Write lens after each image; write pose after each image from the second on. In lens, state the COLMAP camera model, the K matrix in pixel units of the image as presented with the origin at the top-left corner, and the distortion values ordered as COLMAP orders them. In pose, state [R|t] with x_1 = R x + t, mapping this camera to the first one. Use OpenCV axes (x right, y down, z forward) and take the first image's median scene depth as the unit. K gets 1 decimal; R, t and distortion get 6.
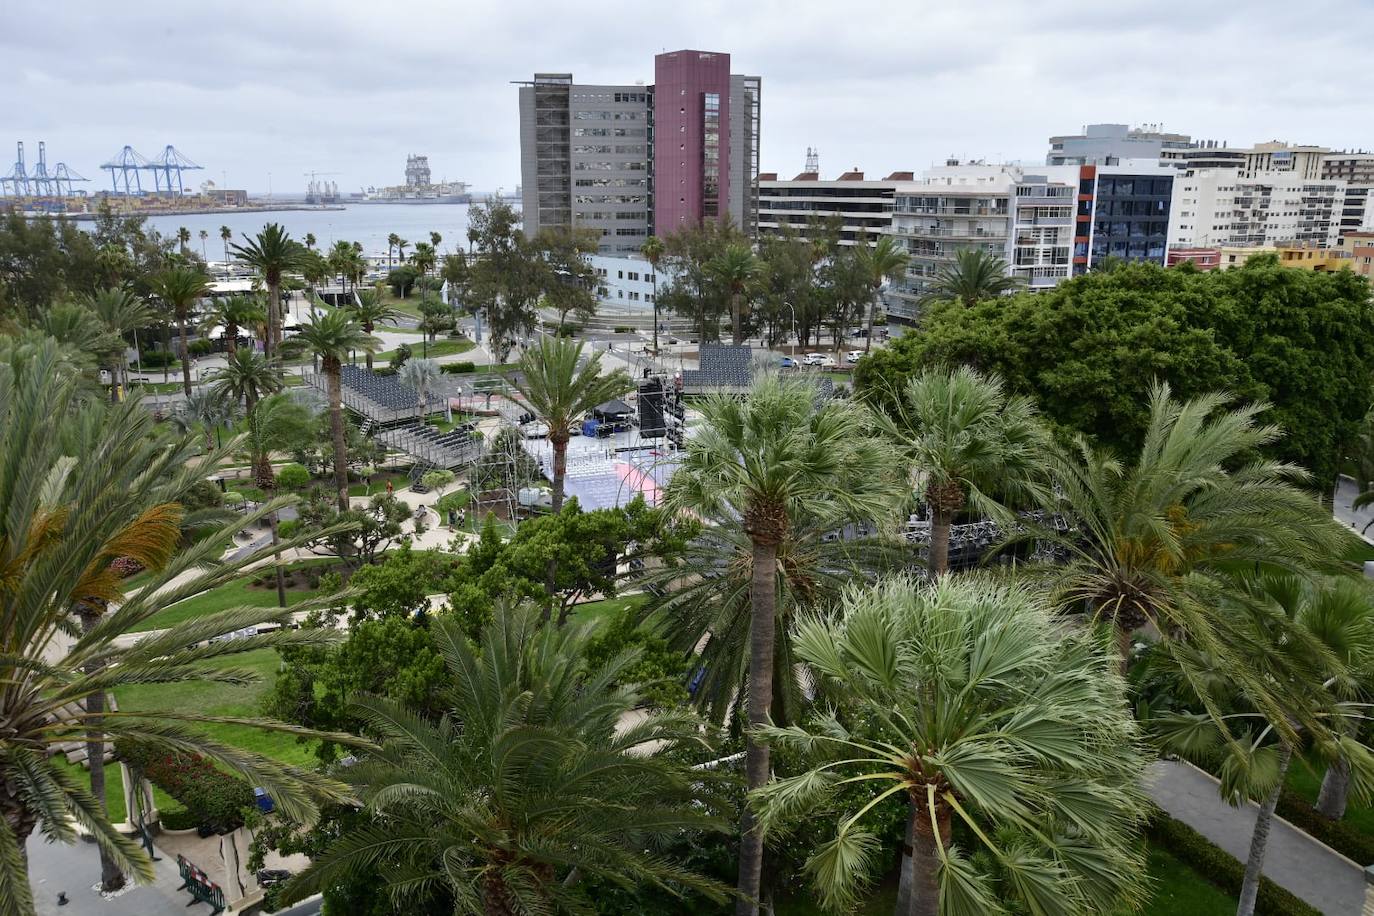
lens RADIAL K [[1051.5, 0, 686.1], [0, 1051.5, 472.7], [0, 0, 1]] dist [-0.092841, 0.111285]
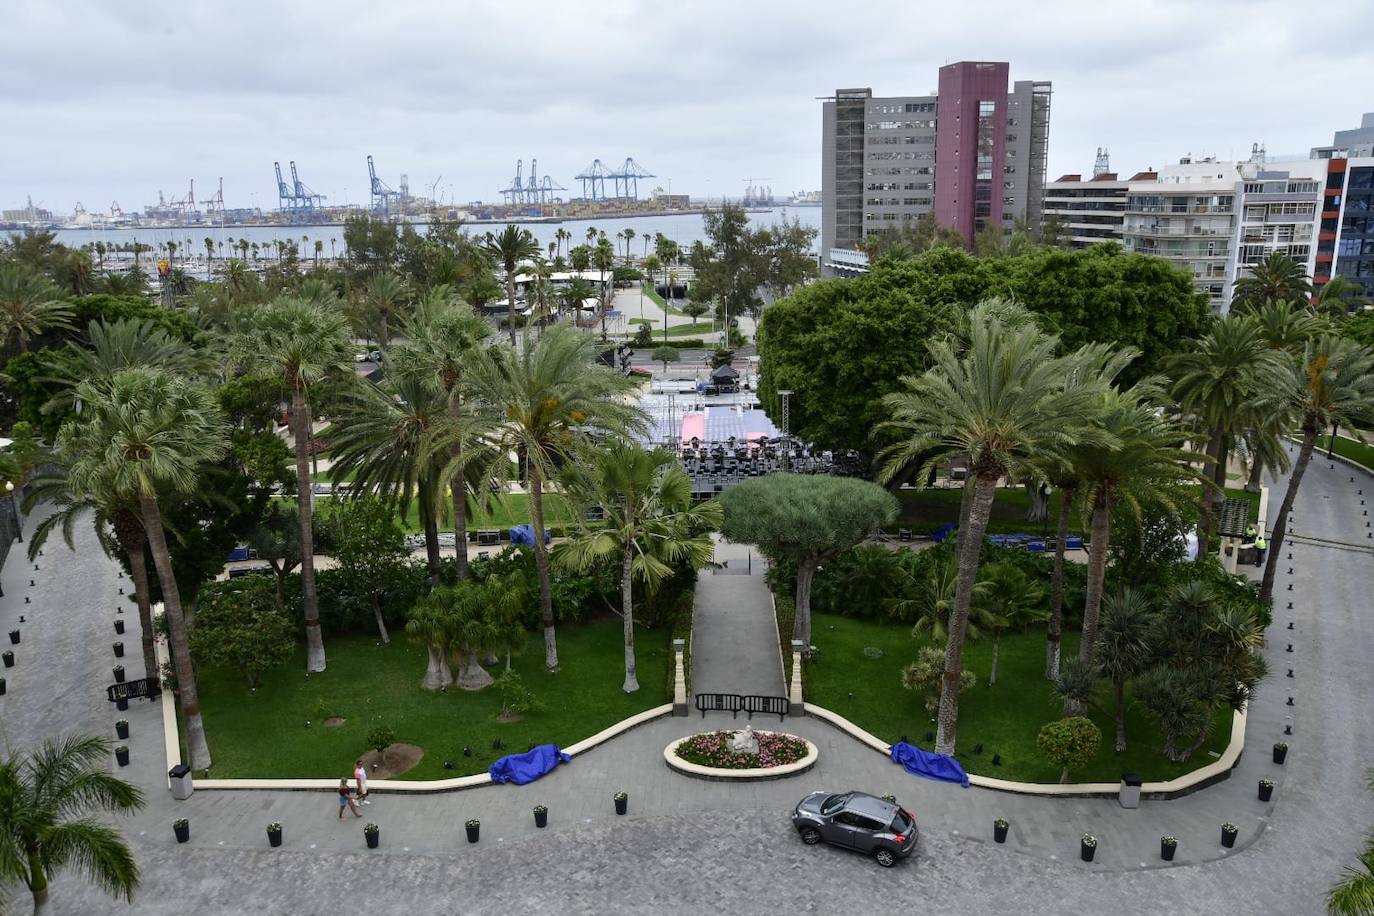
lens RADIAL K [[1022.0, 0, 687.0], [0, 1022.0, 458.0], [0, 0, 1]] dist [-0.108991, 0.104417]
pose [[0.918992, 0.077043, -0.386677, 0.233615], [-0.080225, 0.996745, 0.007928, 0.019800], [0.386029, 0.023735, 0.922181, -0.071359]]
